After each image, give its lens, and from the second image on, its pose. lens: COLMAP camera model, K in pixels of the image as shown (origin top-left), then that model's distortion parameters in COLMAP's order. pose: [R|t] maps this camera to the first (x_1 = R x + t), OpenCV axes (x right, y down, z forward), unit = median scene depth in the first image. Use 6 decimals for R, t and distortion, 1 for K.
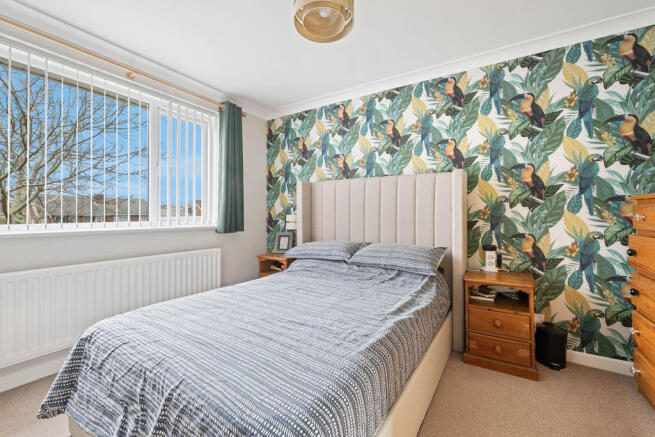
lens RADIAL K [[264.5, 0, 329.5], [0, 264.5, 213.3], [0, 0, 1]] dist [-0.001345, -0.000129]
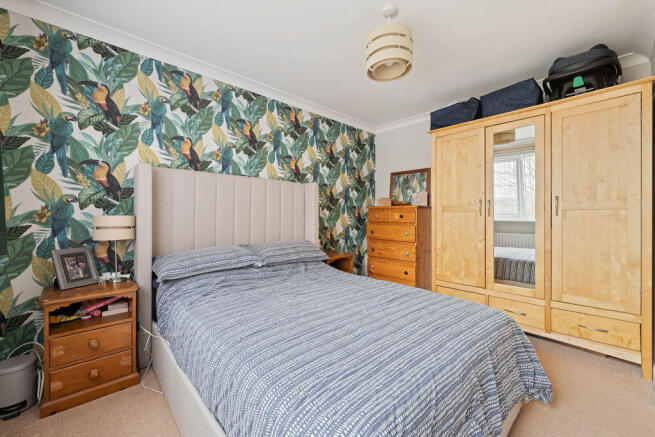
lens RADIAL K [[282.4, 0, 329.4], [0, 282.4, 216.2], [0, 0, 1]] dist [-0.003949, -0.000201]
pose [[0.242865, -0.001850, 0.970058, -0.683517], [-0.000616, 0.999998, 0.002062, 0.005456], [-0.970060, -0.001099, 0.242863, 0.408214]]
